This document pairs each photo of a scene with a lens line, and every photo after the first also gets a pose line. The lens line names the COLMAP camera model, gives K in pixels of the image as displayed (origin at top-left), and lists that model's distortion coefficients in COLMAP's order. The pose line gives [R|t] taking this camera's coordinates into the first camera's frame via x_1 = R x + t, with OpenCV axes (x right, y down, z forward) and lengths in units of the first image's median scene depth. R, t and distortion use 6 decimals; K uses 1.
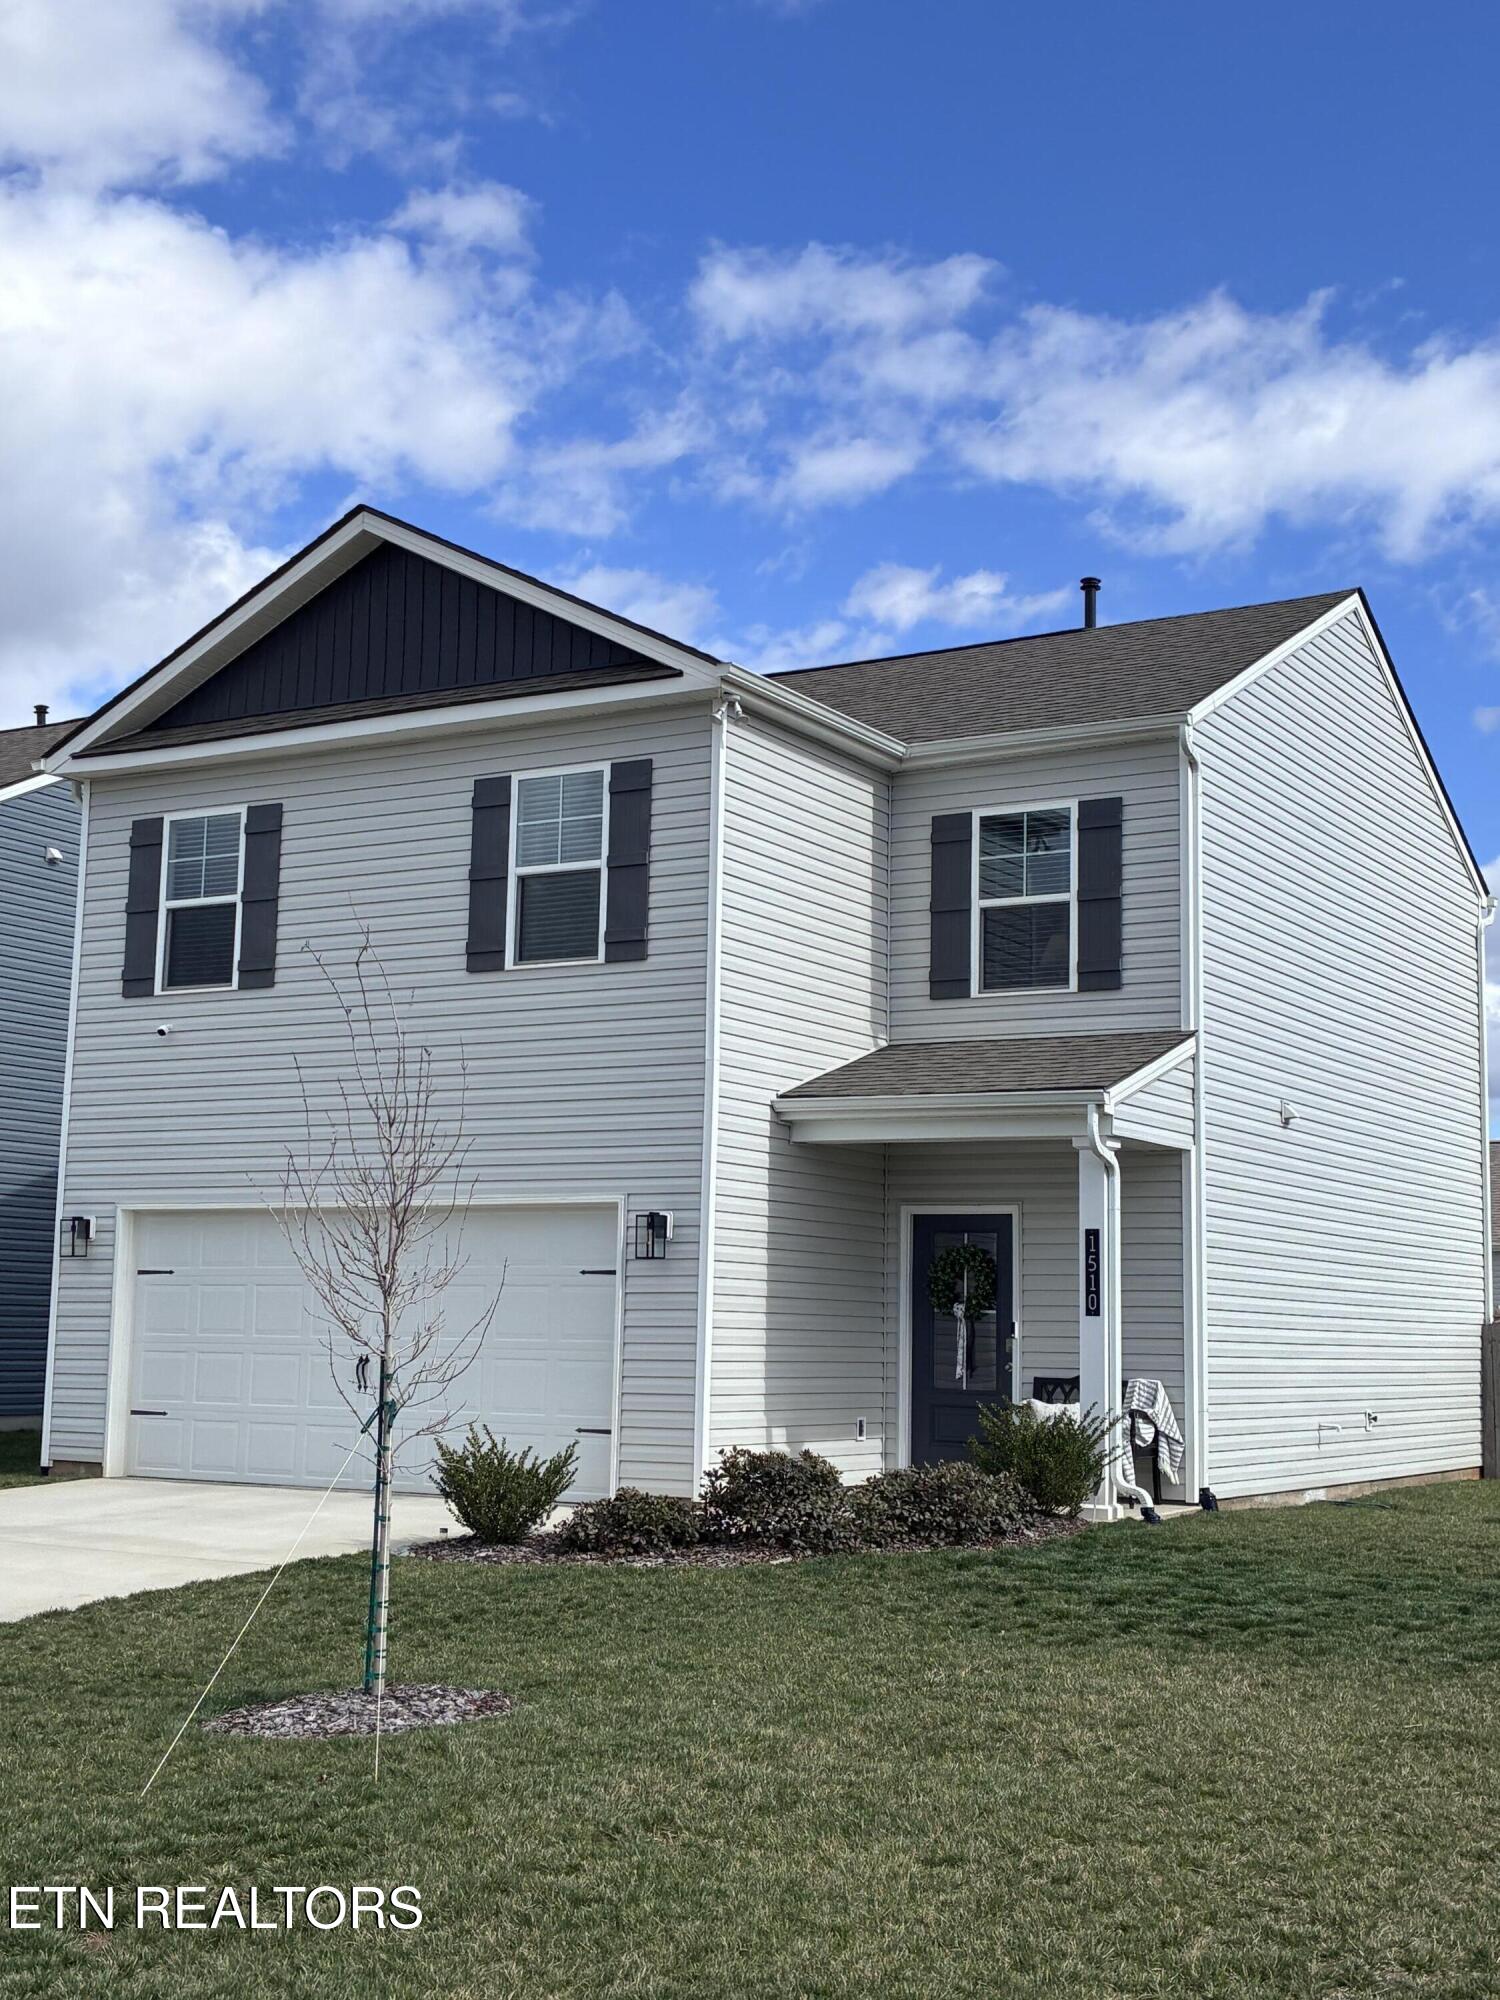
lens RADIAL K [[2490.7, 0, 749.7], [0, 2490.7, 913.8], [0, 0, 1]] dist [0.206078, -0.904969]
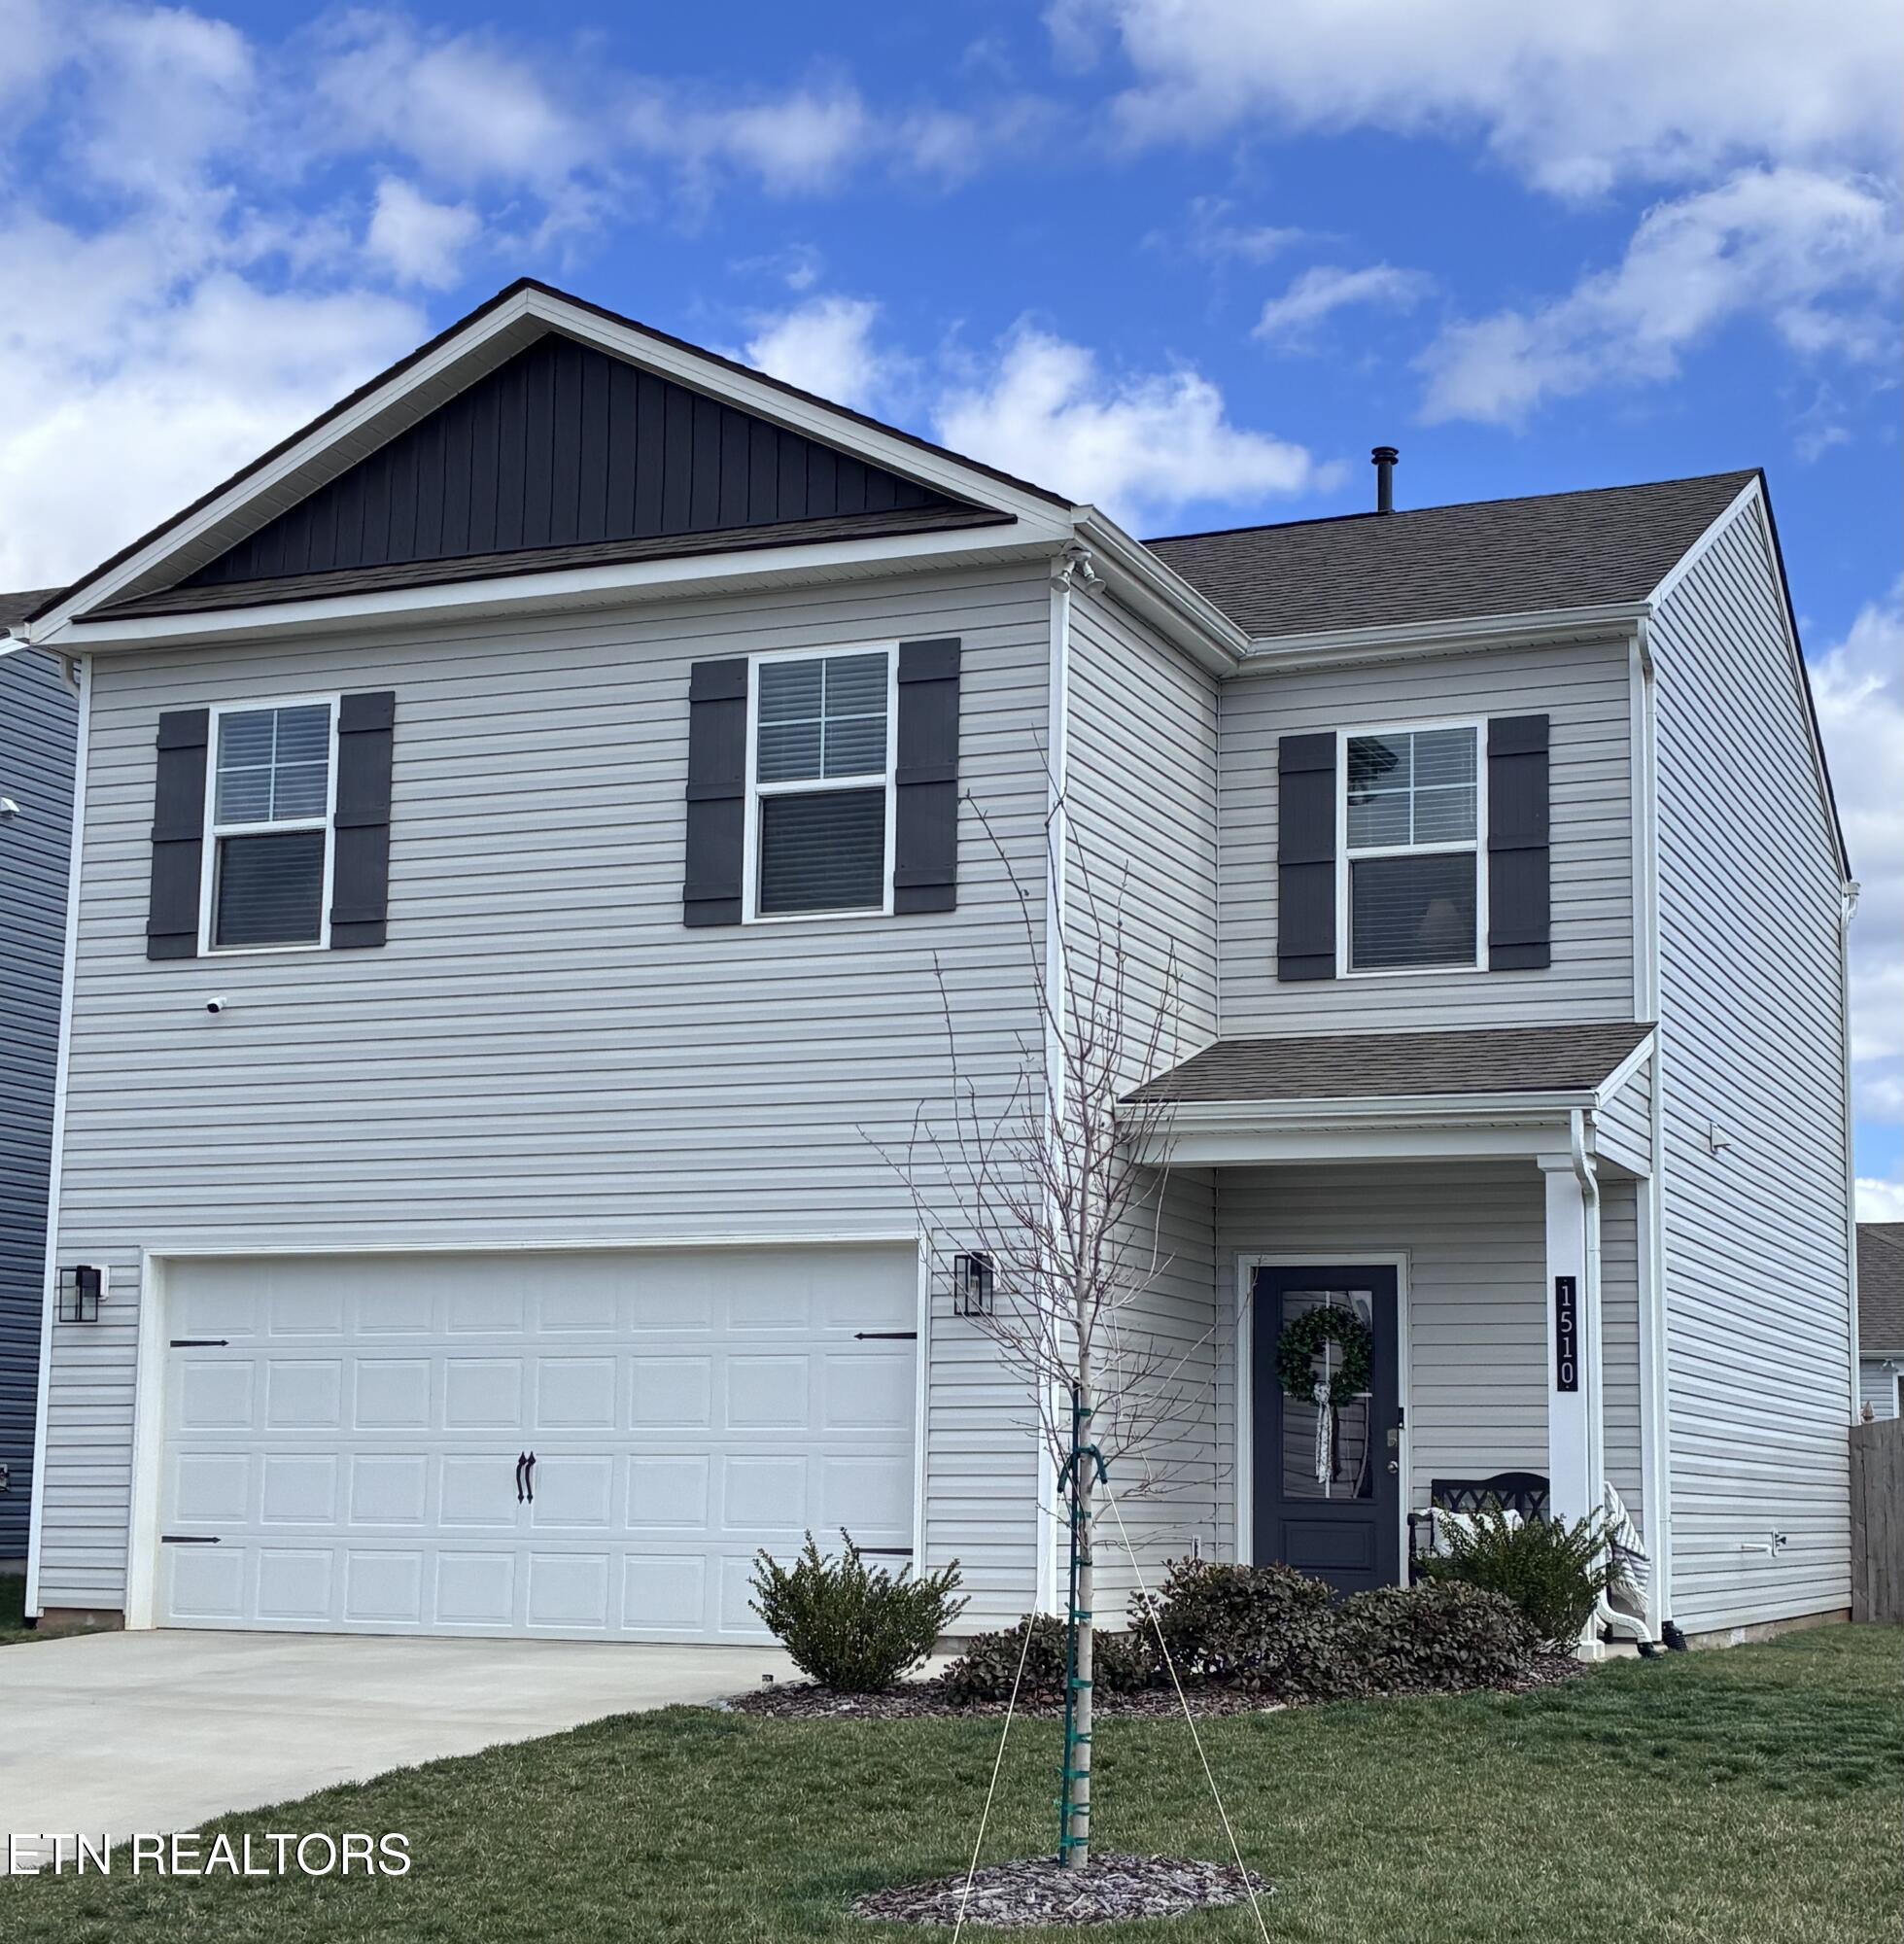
lens RADIAL K [[3199.9, 0, 994.8], [0, 3199.9, 974.8], [0, 0, 1]] dist [0.186950, -0.876102]
pose [[0.988350, 0.019189, 0.150983, -0.161401], [-0.020014, 0.999792, 0.003945, 0.031345], [-0.150876, -0.006921, 0.988529, 0.064317]]
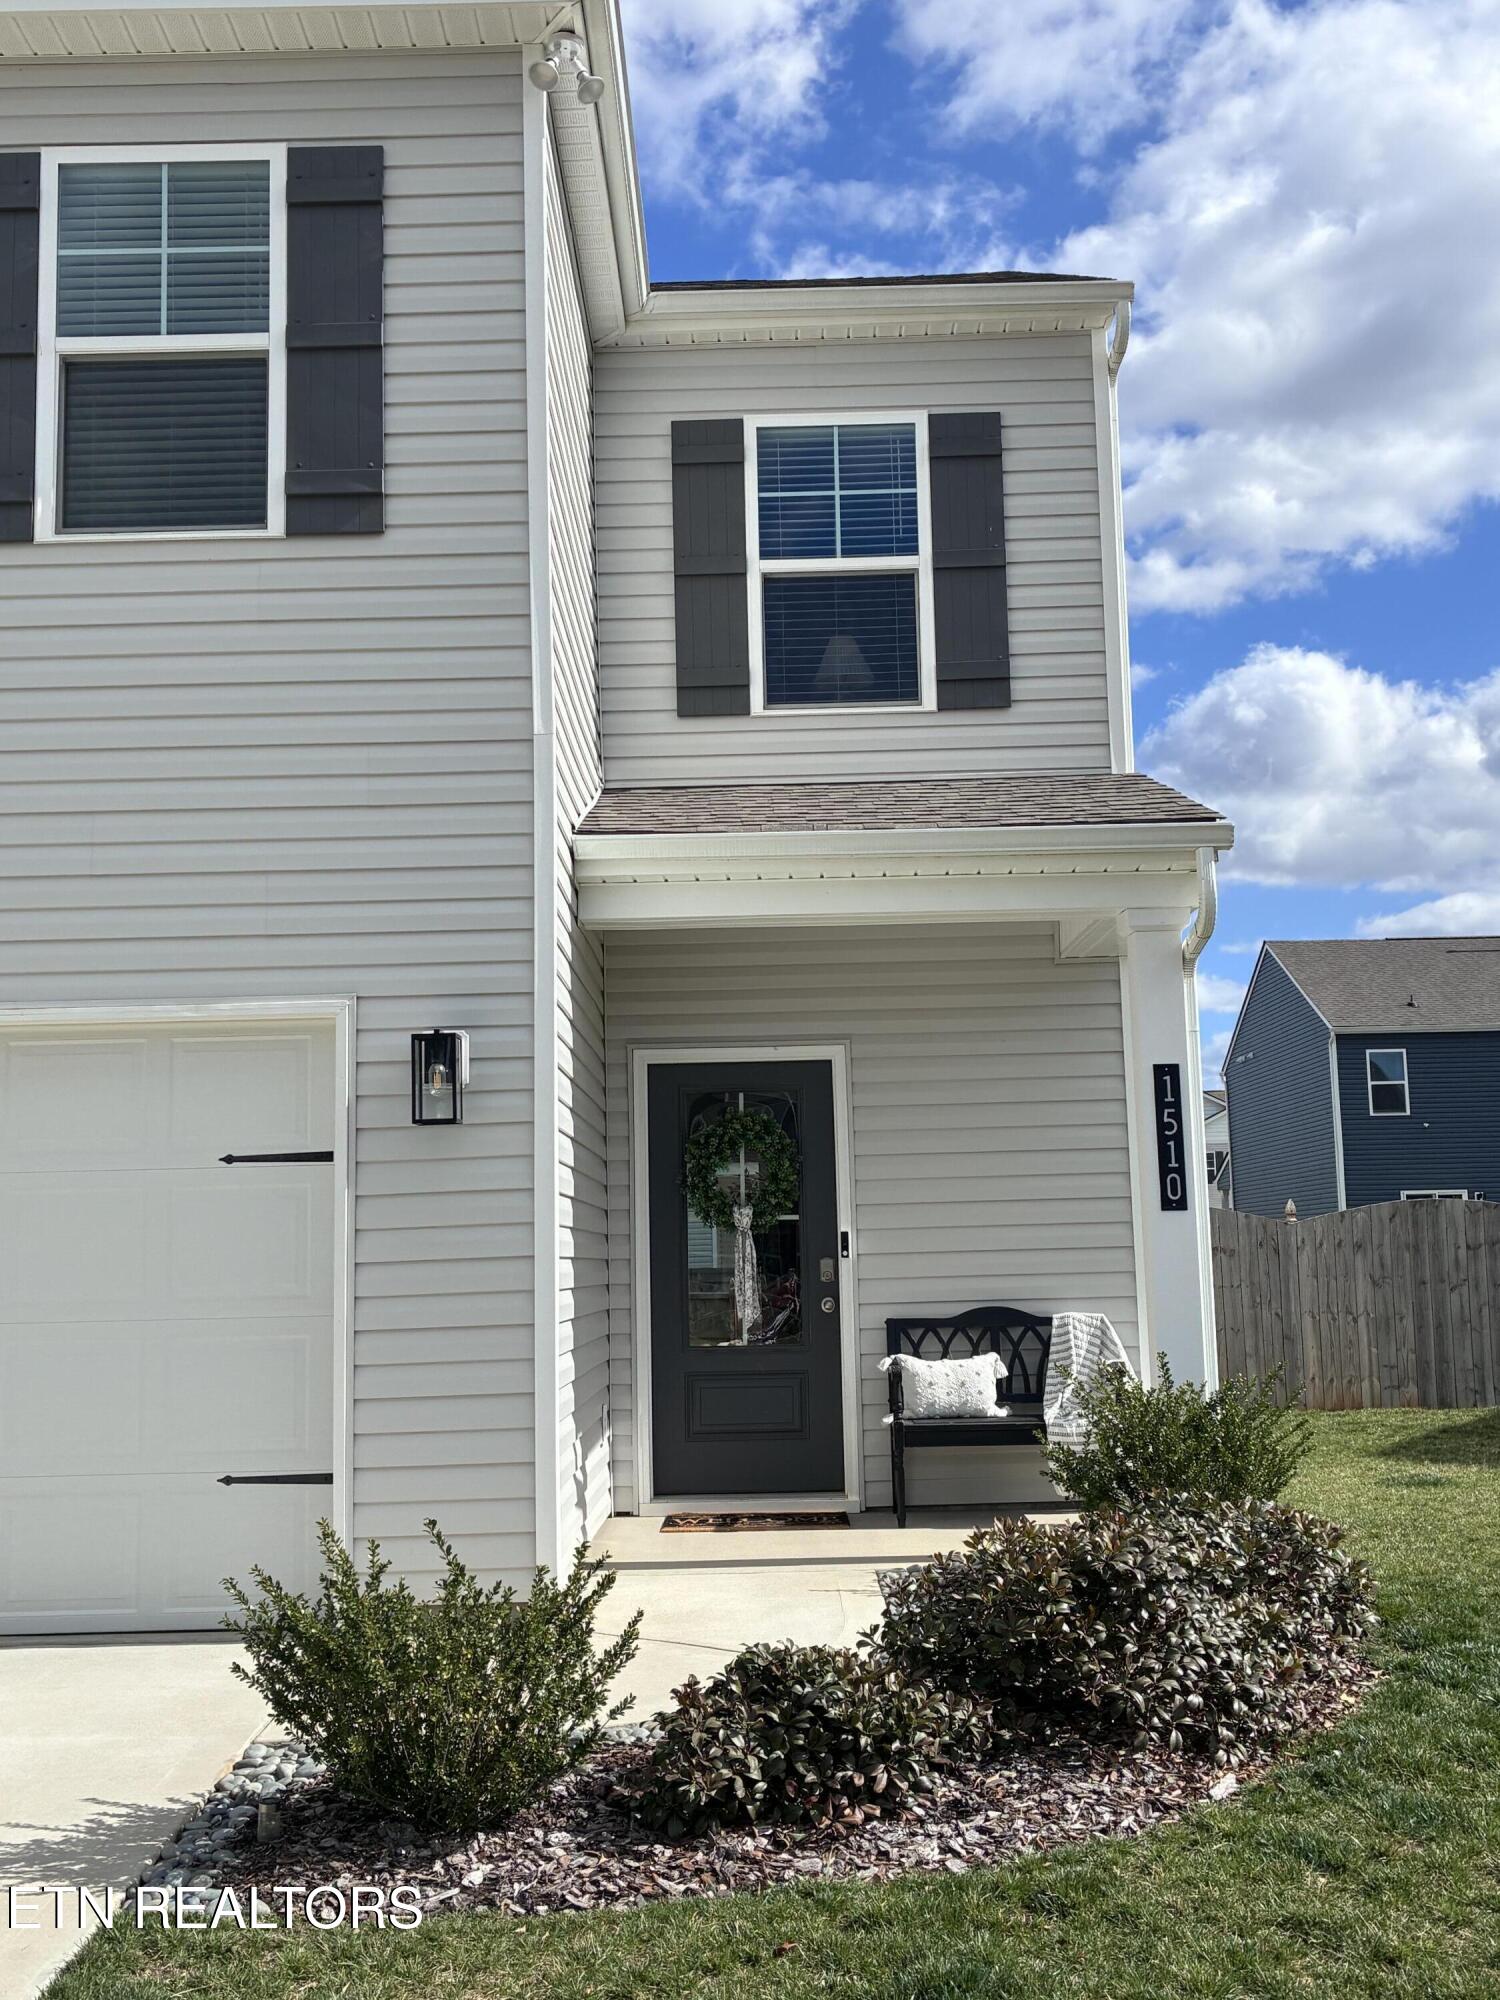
lens RADIAL K [[2139.9, 0, 747.1], [0, 2139.9, 966.0], [0, 0, 1]] dist [0.010069, 0.012629]
pose [[0.858674, 0.029727, 0.511659, -0.184078], [-0.044106, 0.998899, 0.015983, 0.088897], [-0.510620, -0.036291, 0.859040, 0.555495]]
